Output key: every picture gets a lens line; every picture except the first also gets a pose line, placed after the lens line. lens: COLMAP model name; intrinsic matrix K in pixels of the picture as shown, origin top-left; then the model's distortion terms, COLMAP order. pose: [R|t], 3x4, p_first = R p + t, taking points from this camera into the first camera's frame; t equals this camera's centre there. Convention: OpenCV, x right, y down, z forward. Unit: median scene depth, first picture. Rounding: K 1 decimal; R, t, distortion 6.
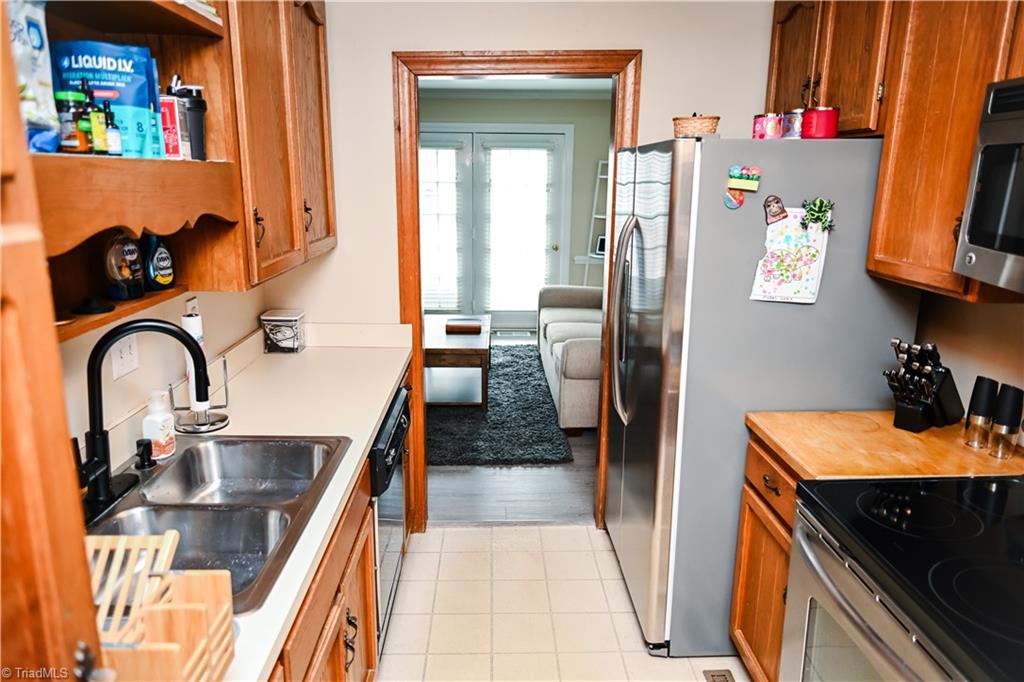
lens RADIAL K [[686.6, 0, 505.7], [0, 686.6, 348.7], [0, 0, 1]] dist [0.004388, 0.003995]
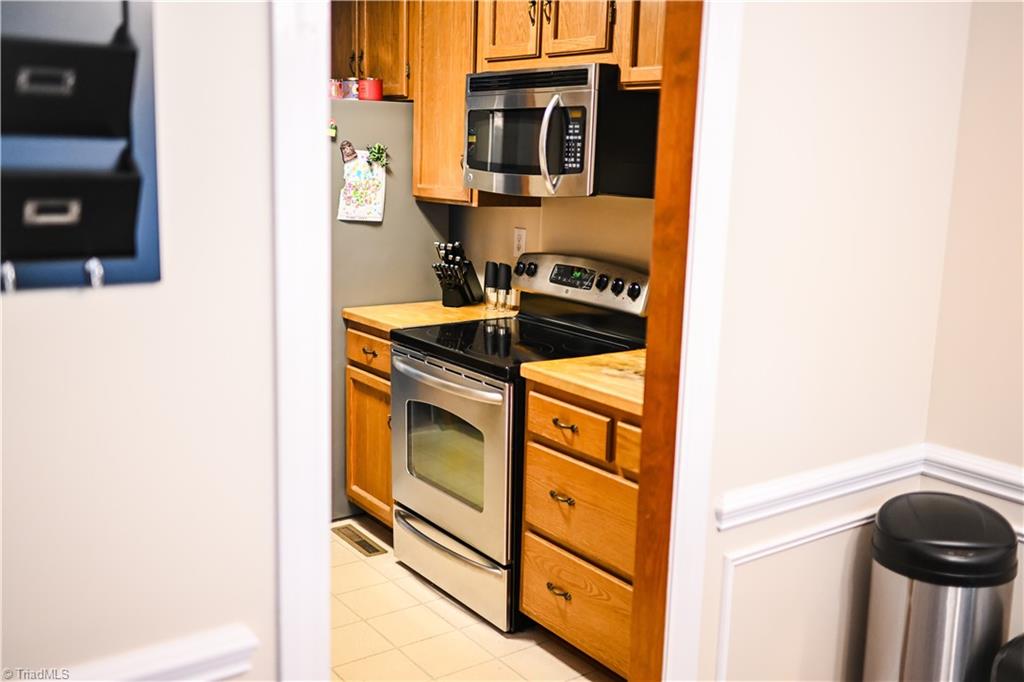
lens RADIAL K [[1010.5, 0, 507.6], [0, 1010.5, 341.6], [0, 0, 1]] dist [0.015386, -0.011629]
pose [[0.828525, -0.085117, 0.553446, -0.406876], [0.113214, 0.993430, -0.016700, 0.201299], [-0.548388, 0.076494, 0.832718, -0.674333]]
